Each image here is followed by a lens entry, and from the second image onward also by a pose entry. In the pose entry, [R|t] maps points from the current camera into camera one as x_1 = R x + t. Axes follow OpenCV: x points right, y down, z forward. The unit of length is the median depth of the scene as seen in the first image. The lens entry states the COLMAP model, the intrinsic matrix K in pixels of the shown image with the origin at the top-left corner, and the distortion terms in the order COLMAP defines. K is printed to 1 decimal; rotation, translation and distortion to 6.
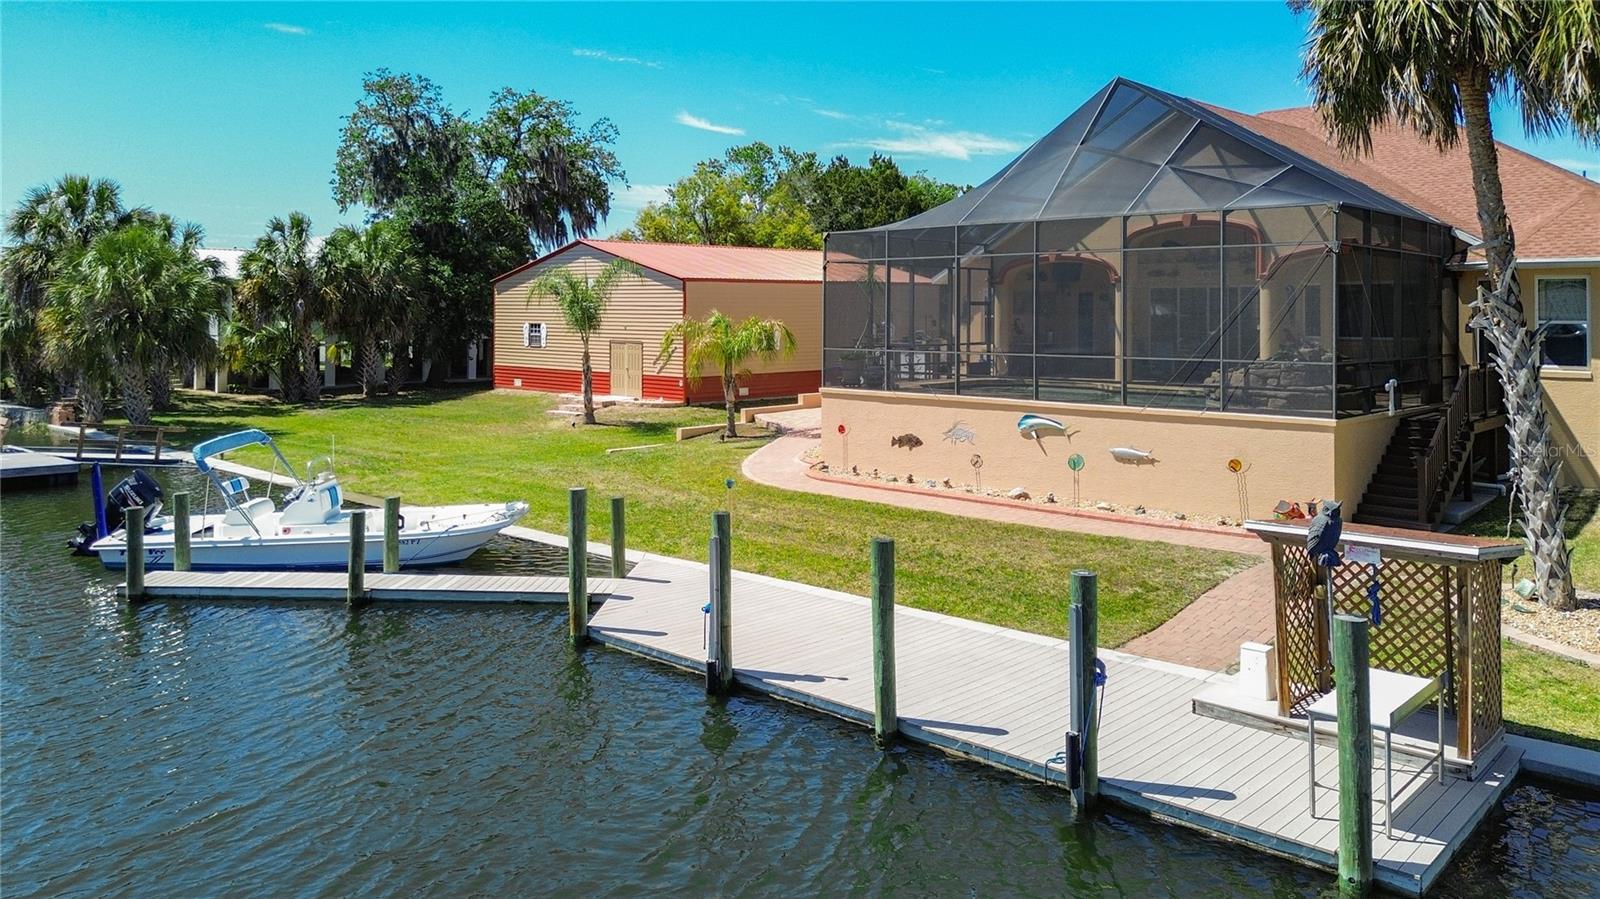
lens RADIAL K [[1186.2, 0, 801.4], [0, 1186.2, 307.6], [0, 0, 1]] dist [0.047625, -0.041187]
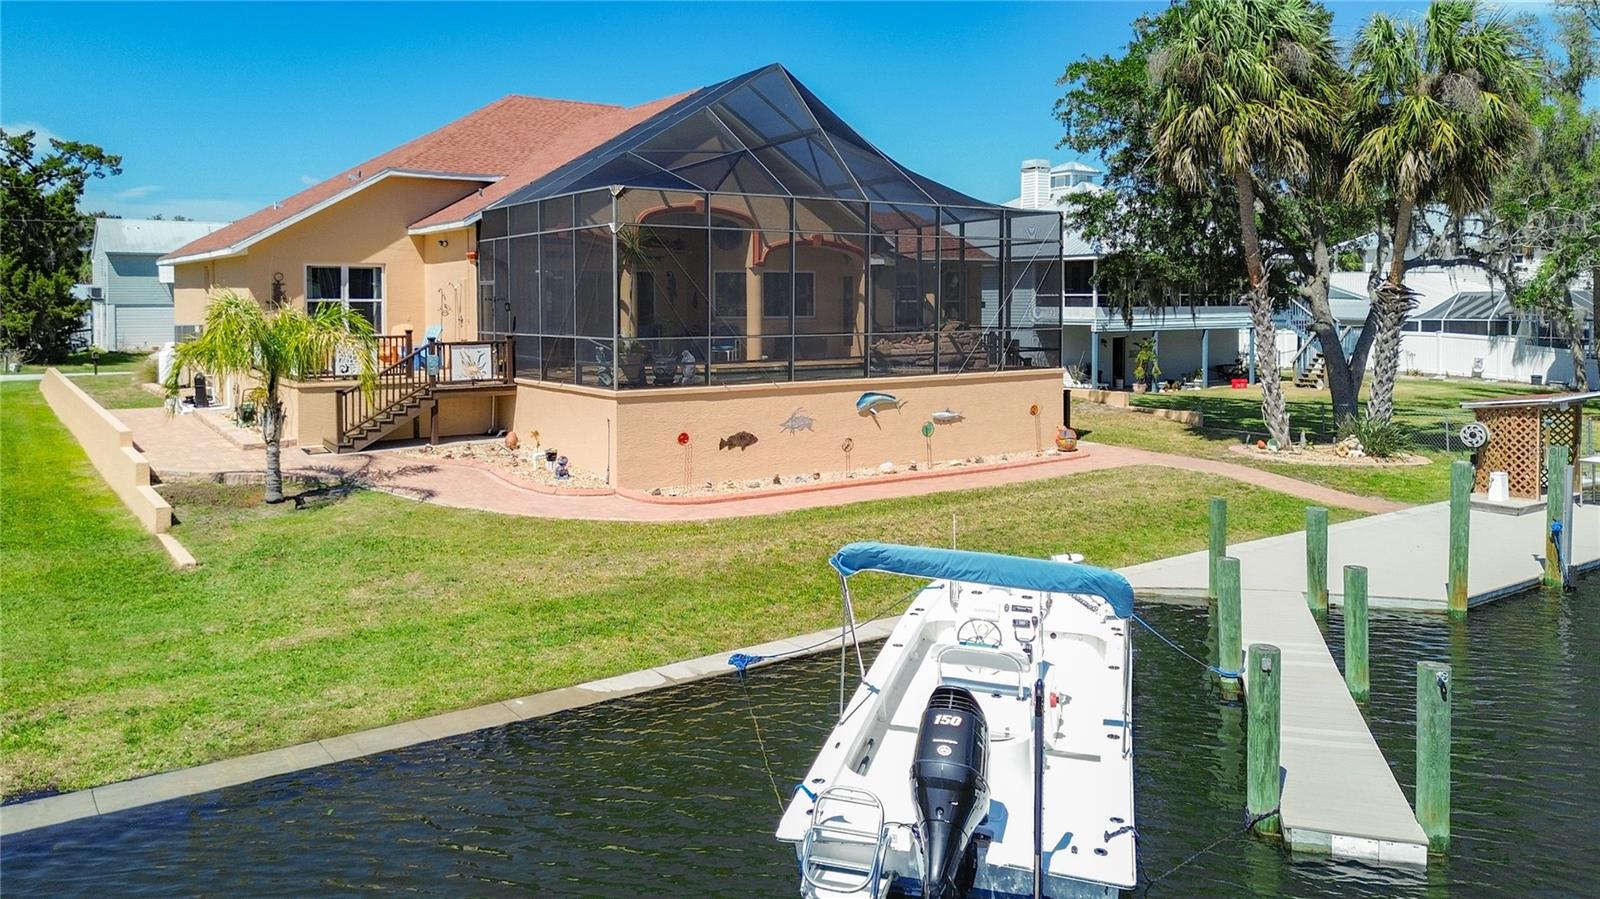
lens RADIAL K [[1186.2, 0, 801.4], [0, 1186.2, 307.6], [0, 0, 1]] dist [0.047625, -0.041187]
pose [[0.198926, -0.007465, 0.979986, -0.598311], [0.000941, 0.999972, 0.007426, 0.006924], [-0.980014, -0.000555, 0.198927, 0.623006]]
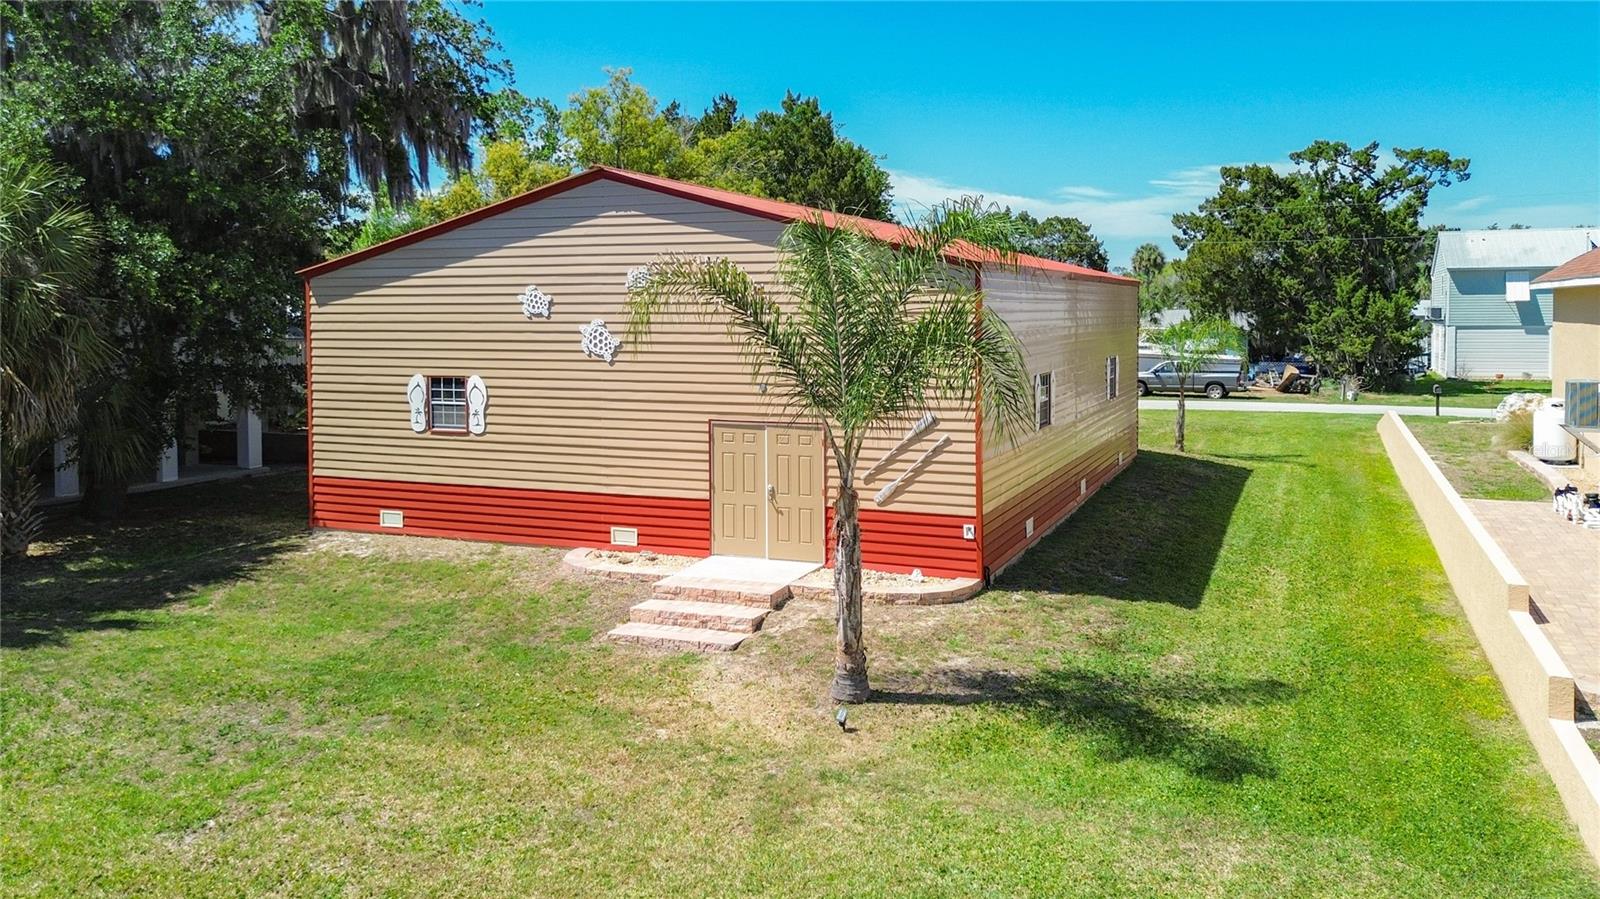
lens RADIAL K [[1159.7, 0, 818.0], [0, 1159.7, 372.3], [0, 0, 1]] dist [0.086255, -0.093896]
pose [[0.934788, -0.022718, 0.354480, -0.364542], [0.005560, 0.998766, 0.049348, -0.010722], [-0.355163, -0.044159, 0.933761, 0.852835]]
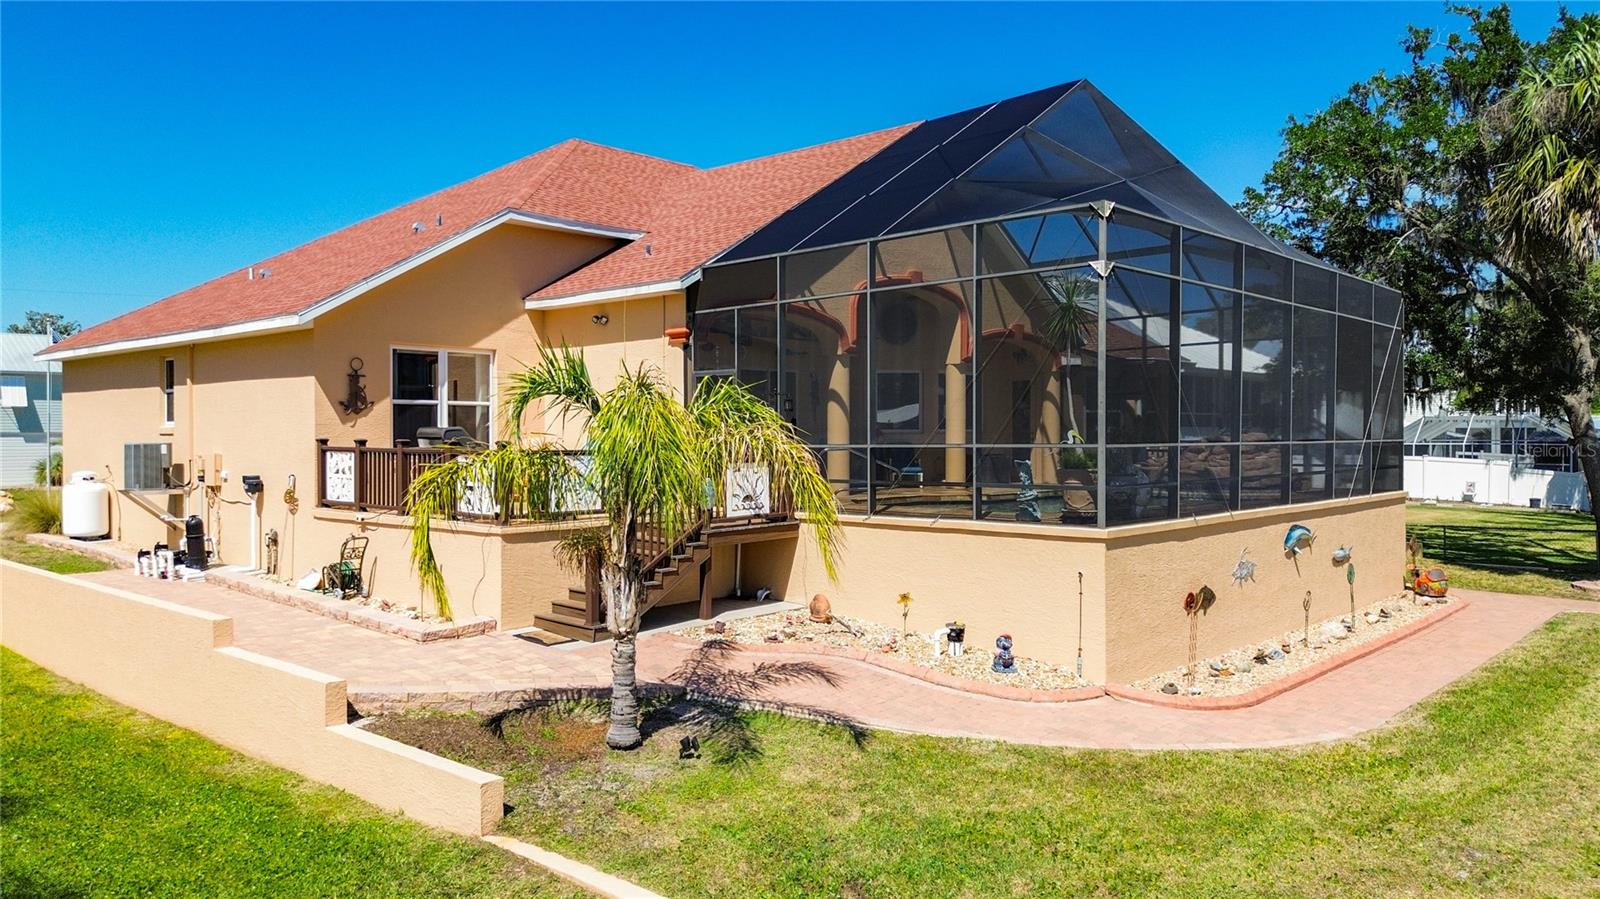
lens RADIAL K [[1160.7, 0, 801.0], [0, 1160.7, 426.1], [0, 0, 1]] dist [0.027353, 0.000216]
pose [[-0.014546, 0.005737, 0.999878, -0.382393], [0.005132, 0.999971, -0.005662, 0.023244], [-0.999881, 0.005049, -0.014575, 0.959054]]
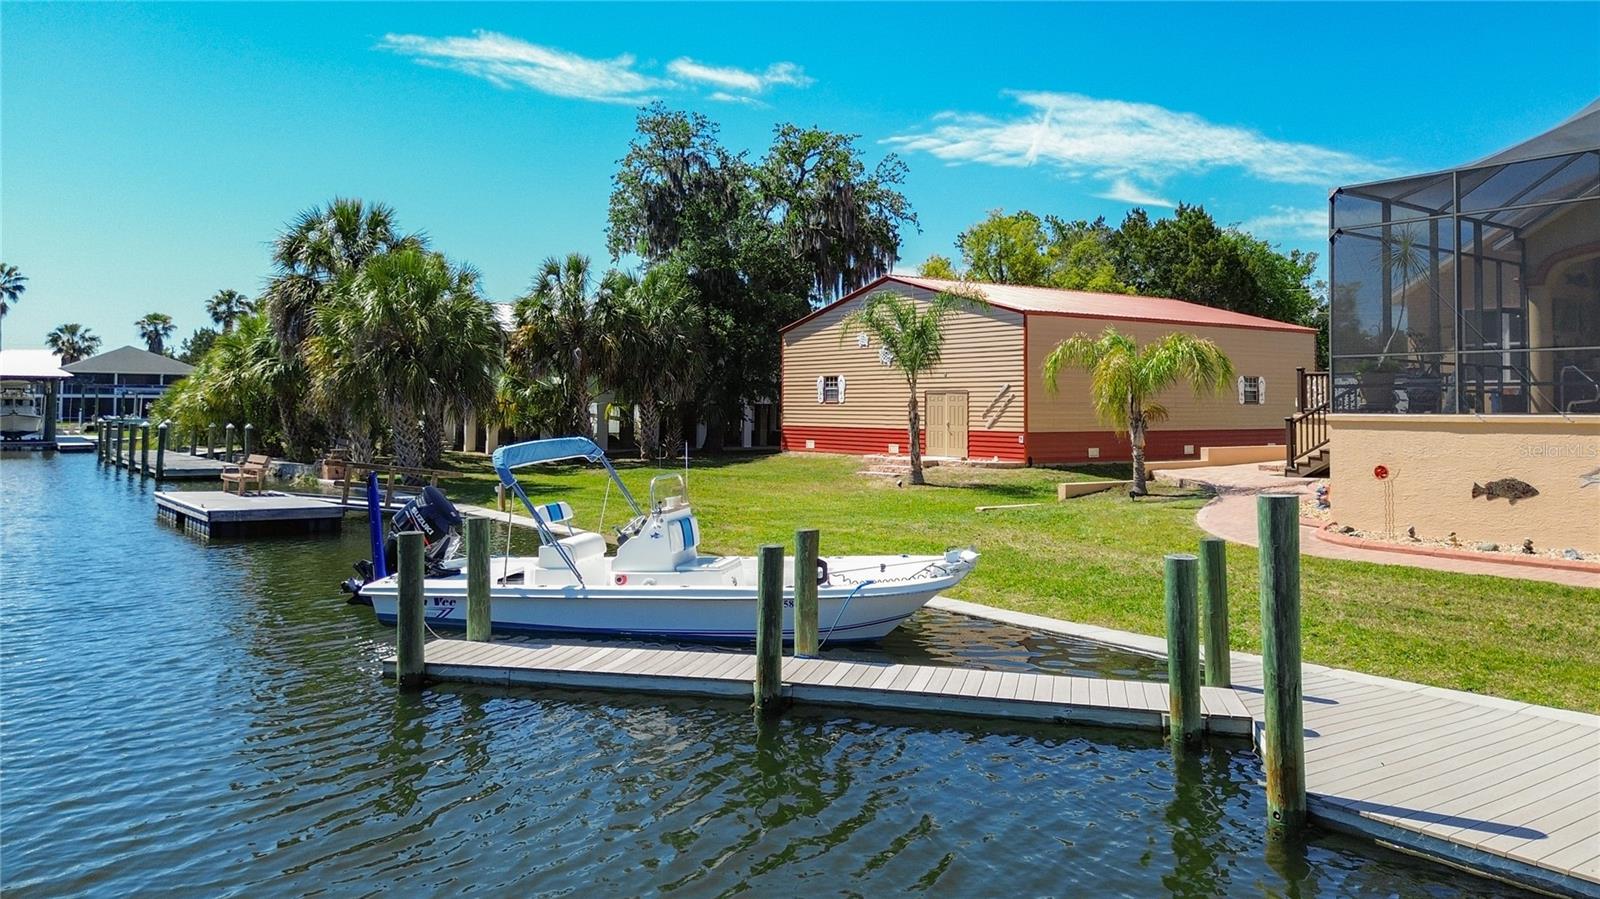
lens RADIAL K [[1159.7, 0, 818.0], [0, 1159.7, 372.3], [0, 0, 1]] dist [0.086255, -0.093896]
pose [[0.986147, -0.001833, -0.165866, -0.137078], [-0.003654, 0.999456, -0.032772, 0.056585], [0.165836, 0.032924, 0.985604, 0.240422]]
